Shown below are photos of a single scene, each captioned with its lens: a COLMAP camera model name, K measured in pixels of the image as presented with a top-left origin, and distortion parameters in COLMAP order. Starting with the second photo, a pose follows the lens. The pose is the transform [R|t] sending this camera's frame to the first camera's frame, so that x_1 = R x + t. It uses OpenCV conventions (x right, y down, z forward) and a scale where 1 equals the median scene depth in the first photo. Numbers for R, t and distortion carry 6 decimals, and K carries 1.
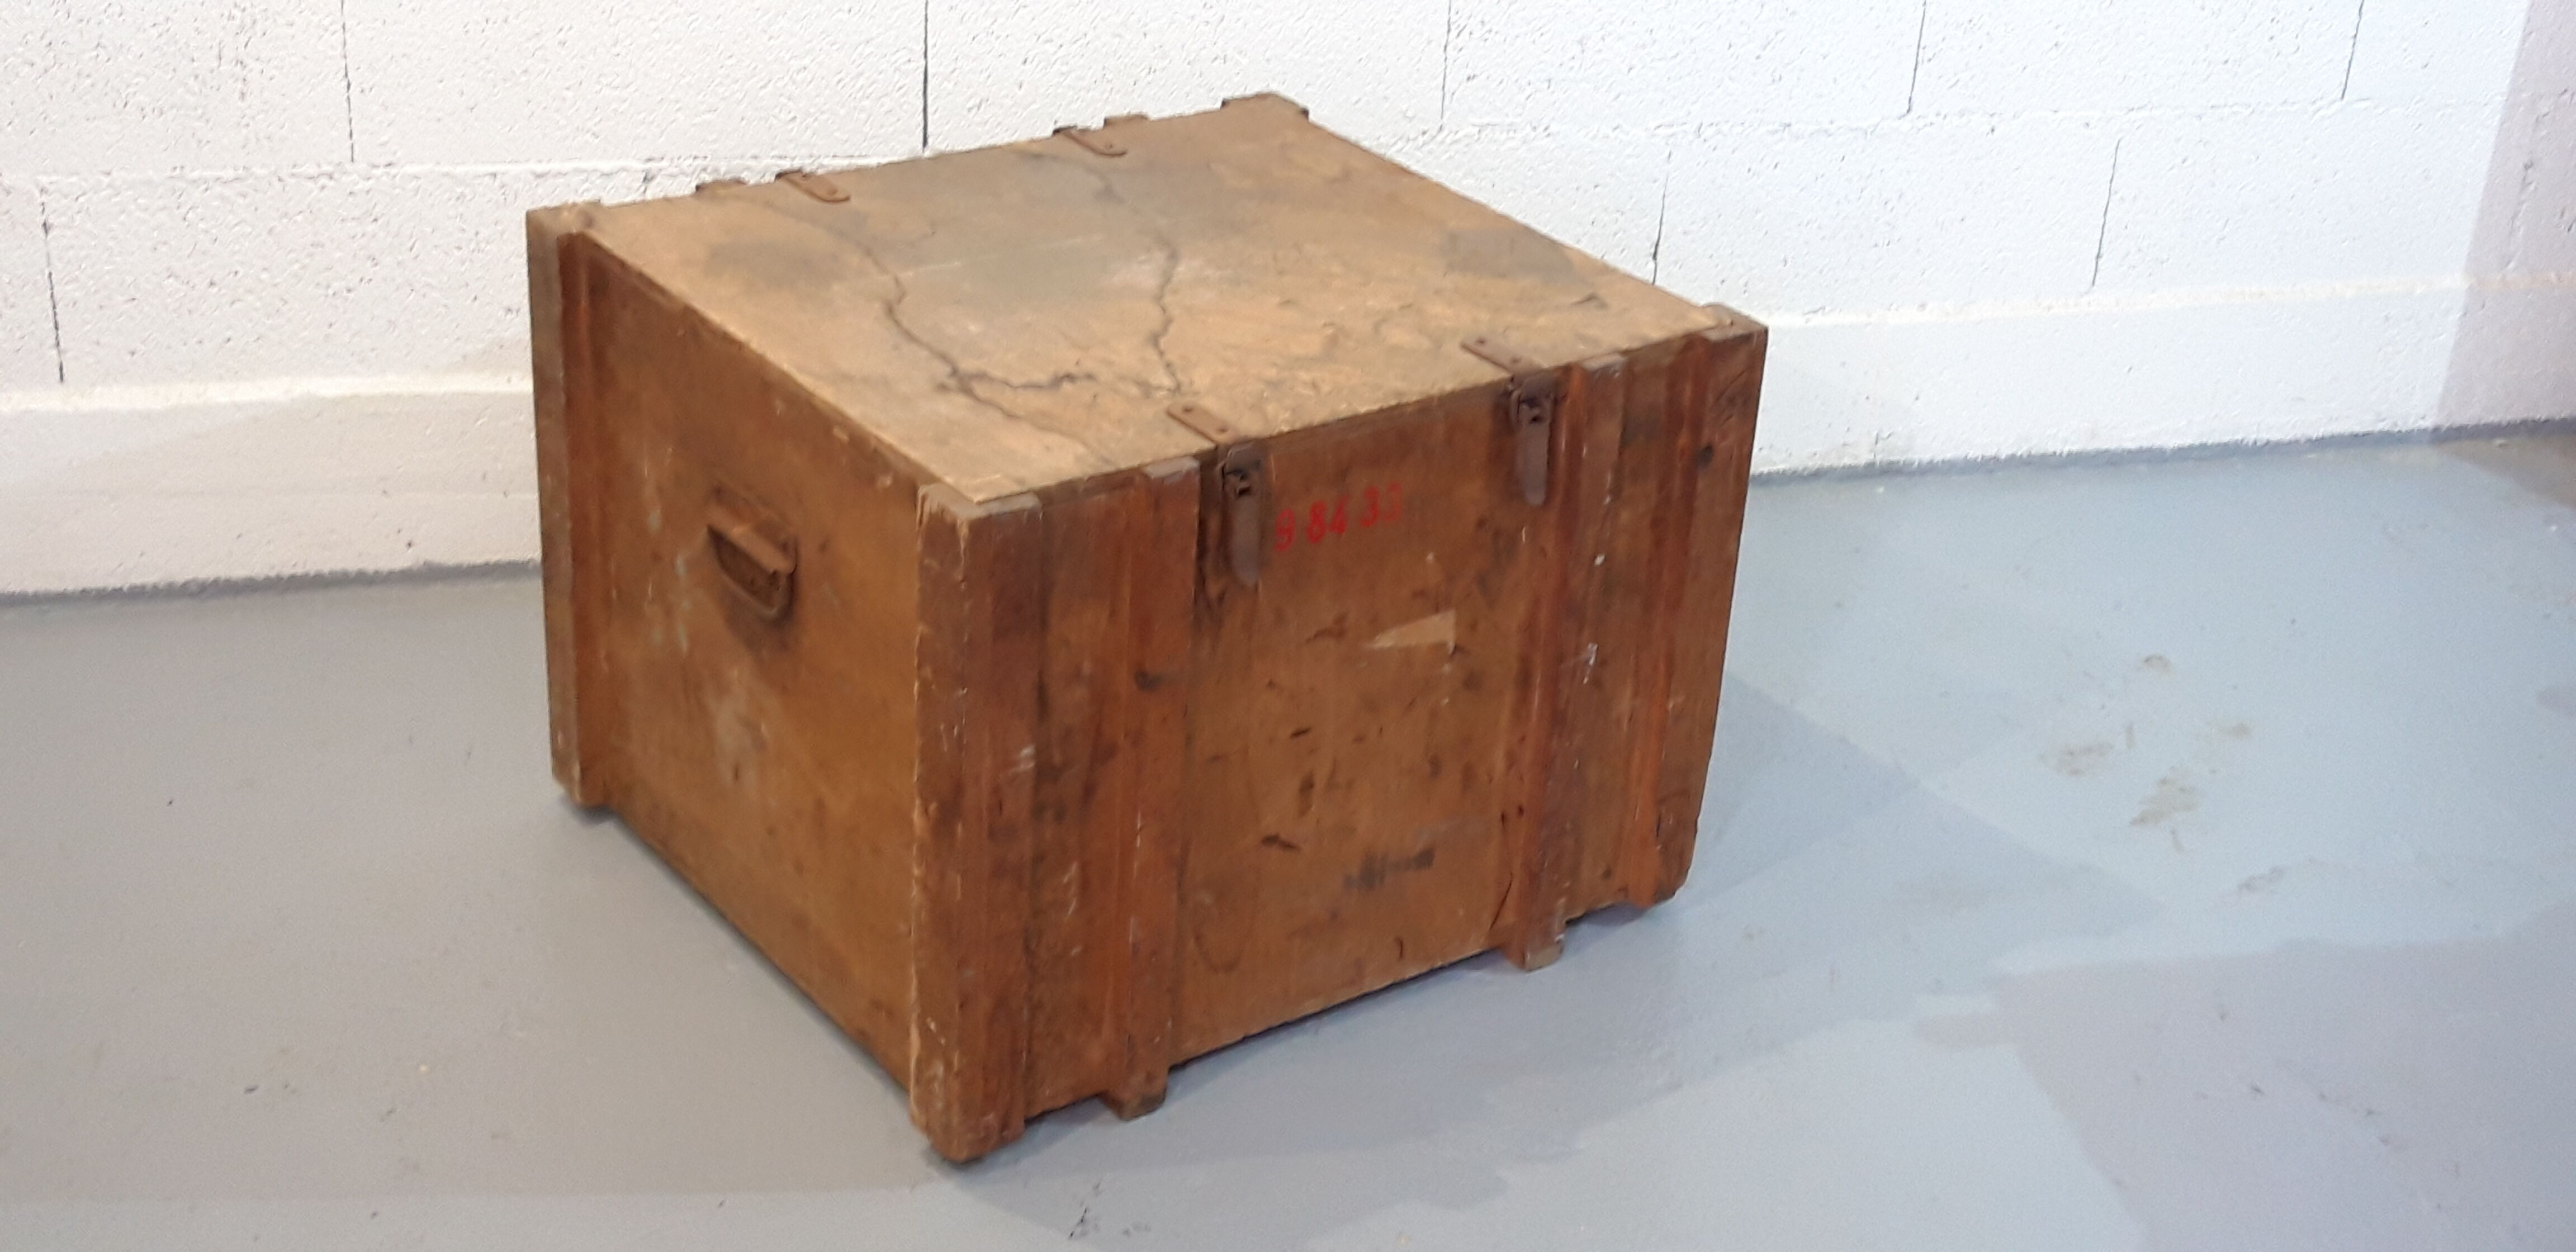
lens RADIAL K [[3210.2, 0, 1284.2], [0, 3210.2, 581.4], [0, 0, 1]] dist [0.175982, -0.585830]
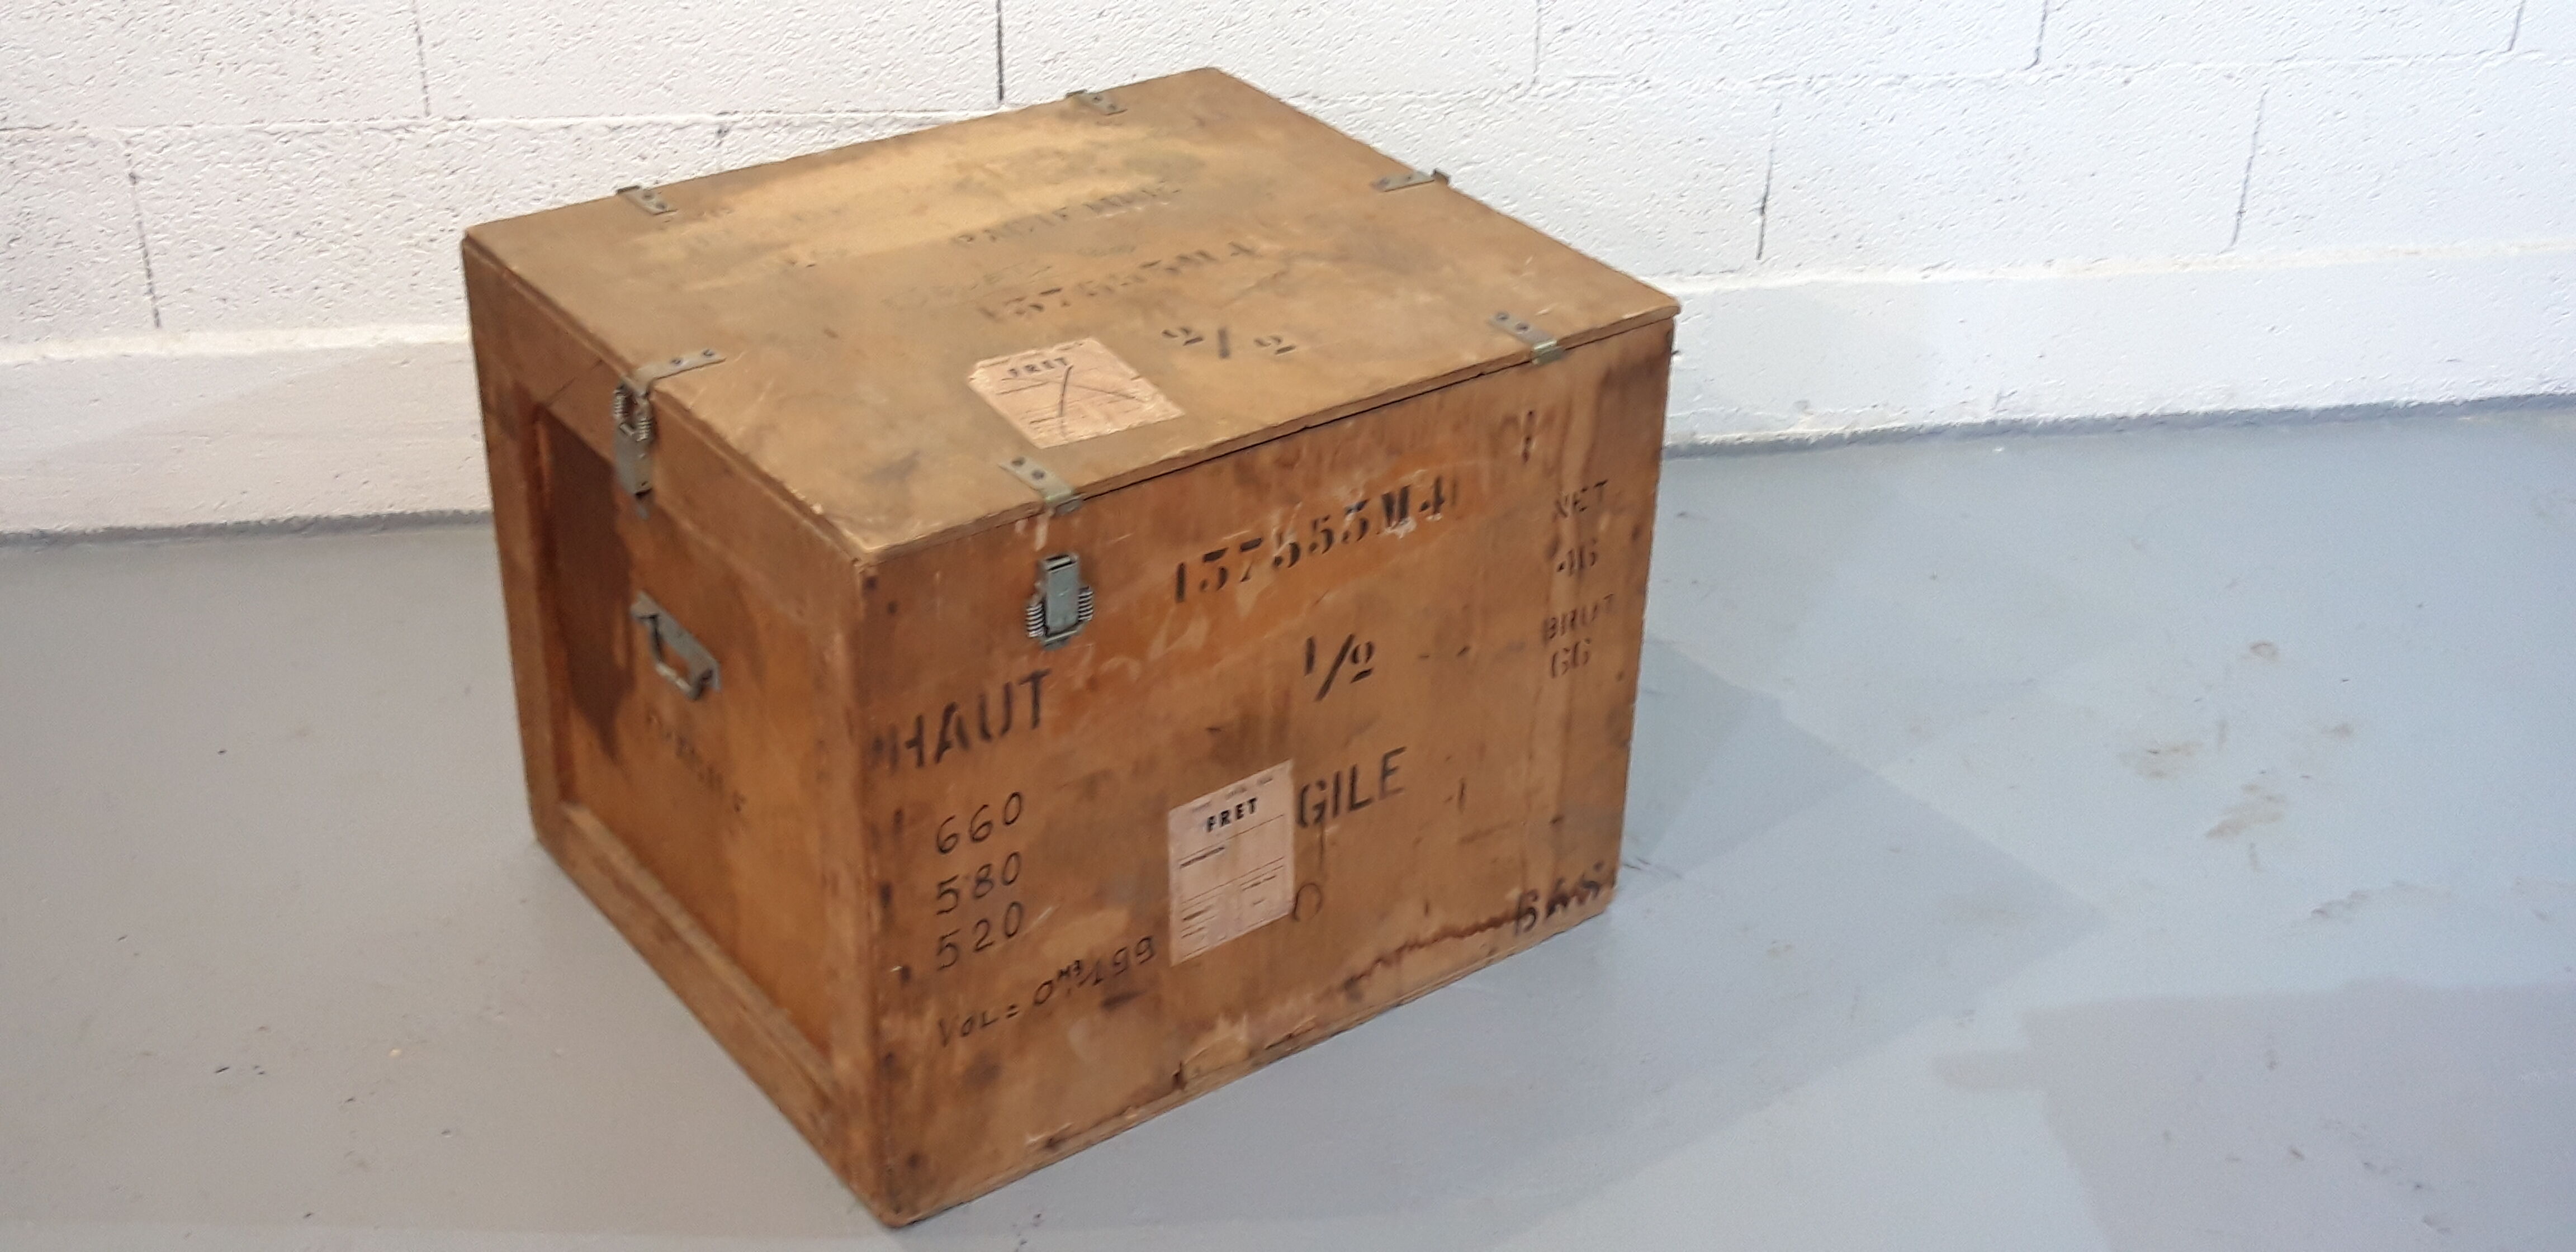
lens RADIAL K [[2892.8, 0, 1294.1], [0, 2892.8, 573.9], [0, 0, 1]] dist [0.139514, -0.383984]
pose [[0.993049, 0.028491, -0.114197, 0.085949], [-0.021702, 0.997947, 0.060262, -0.045453], [0.115680, -0.057365, 0.991629, 0.115012]]
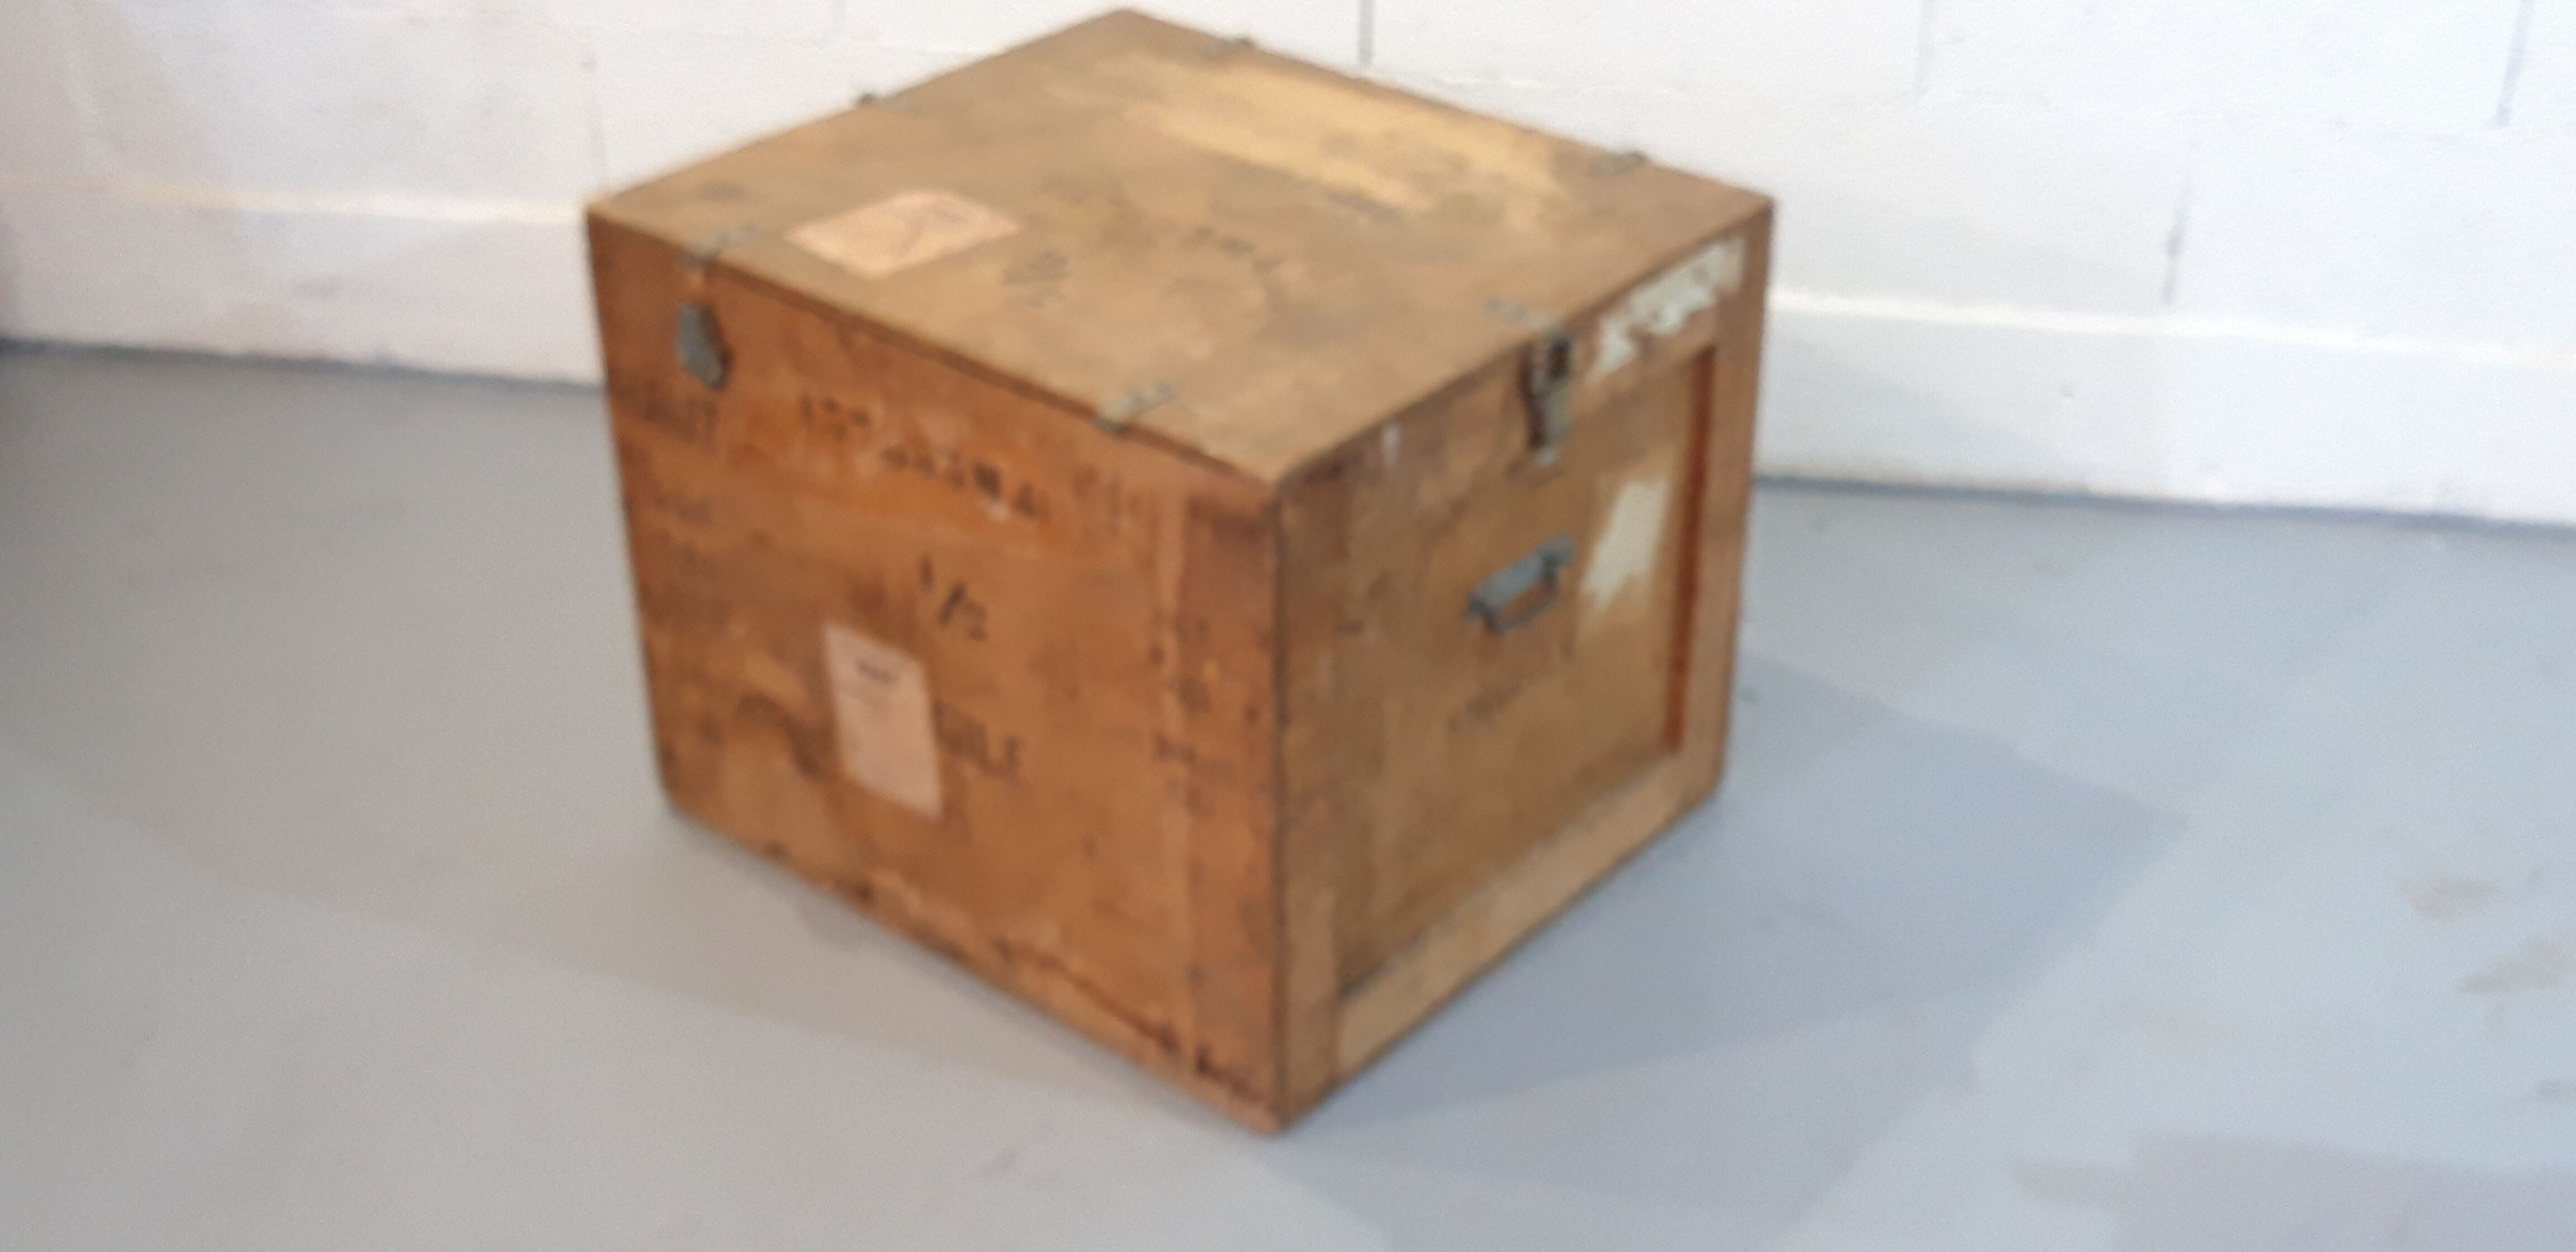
lens RADIAL K [[2892.8, 0, 1294.1], [0, 2892.8, 573.9], [0, 0, 1]] dist [0.139514, -0.383984]
pose [[0.122856, 0.438791, -0.890151, 0.693251], [-0.425742, 0.833521, 0.352116, -0.287952], [0.896466, 0.335715, 0.289215, 0.714576]]
